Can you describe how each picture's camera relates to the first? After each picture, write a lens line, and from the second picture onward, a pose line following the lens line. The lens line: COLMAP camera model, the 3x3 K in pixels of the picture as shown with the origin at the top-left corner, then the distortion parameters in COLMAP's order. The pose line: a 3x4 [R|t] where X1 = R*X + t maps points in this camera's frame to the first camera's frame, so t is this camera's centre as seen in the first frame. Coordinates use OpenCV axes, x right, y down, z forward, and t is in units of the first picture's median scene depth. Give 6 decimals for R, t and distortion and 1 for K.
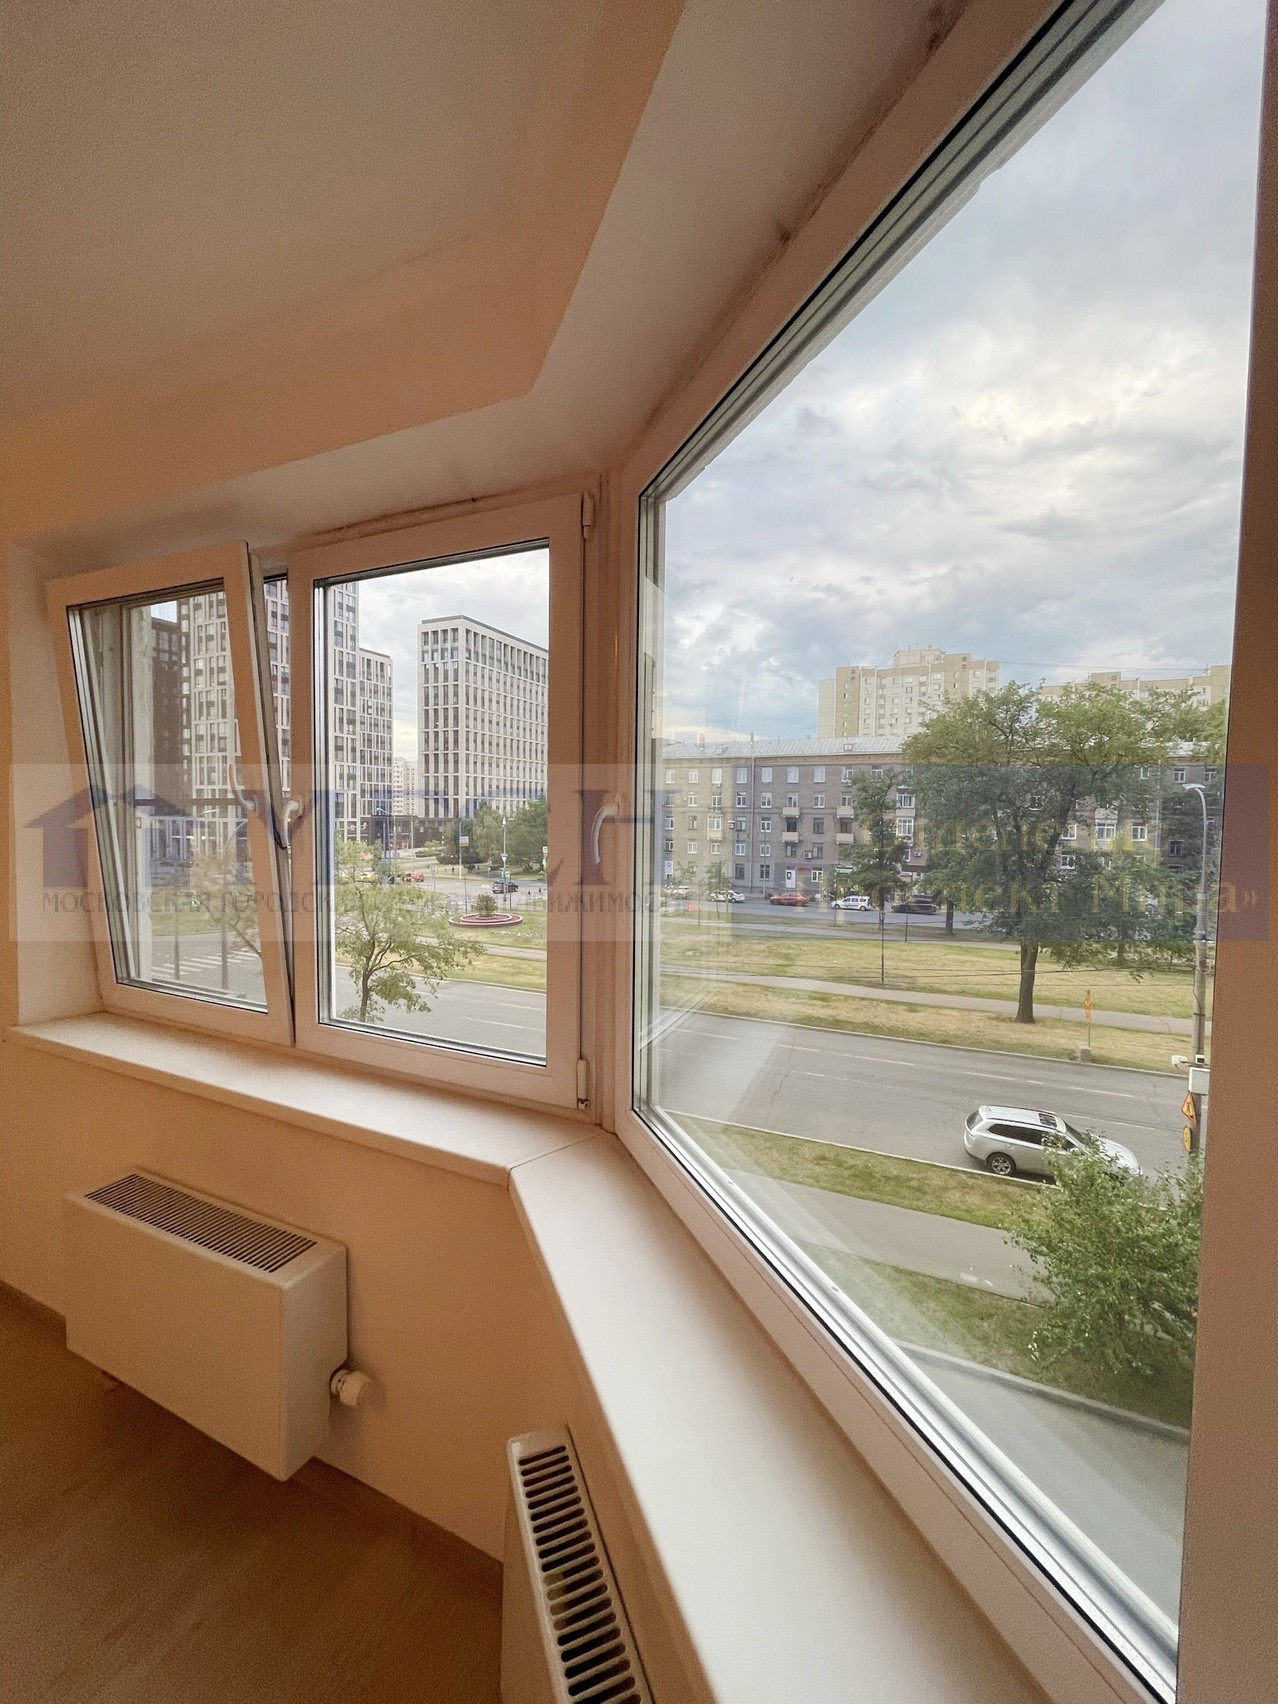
lens RADIAL K [[687.0, 0, 637.9], [0, 687.0, 843.9], [0, 0, 1]] dist [-0.008186, -0.000336]
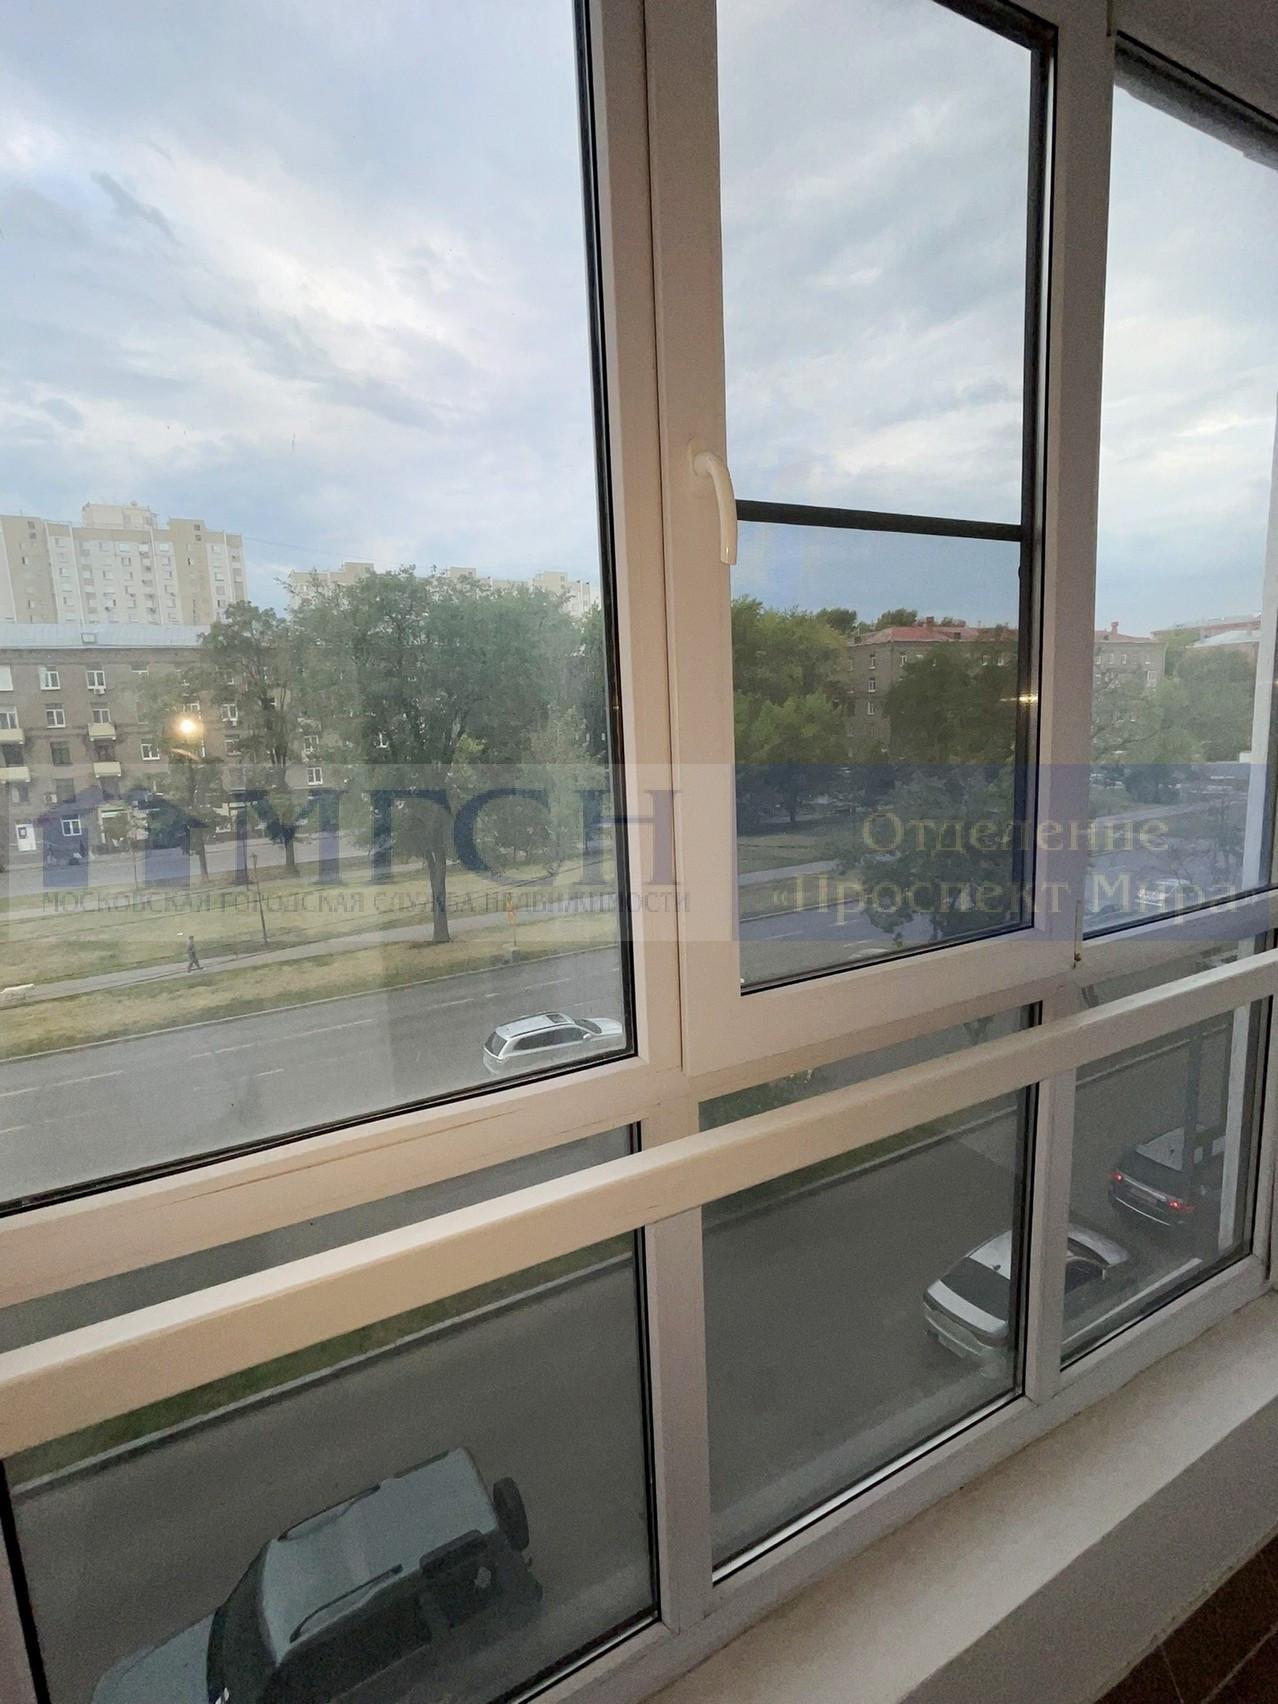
lens RADIAL K [[847.1, 0, 639.4], [0, 847.1, 826.5], [0, 0, 1]] dist [-0.003307, -0.000055]
pose [[0.600273, -0.144061, 0.786714, -0.147855], [0.086299, 0.989568, 0.115359, -0.005825], [-0.795126, -0.001355, 0.606443, 0.078138]]
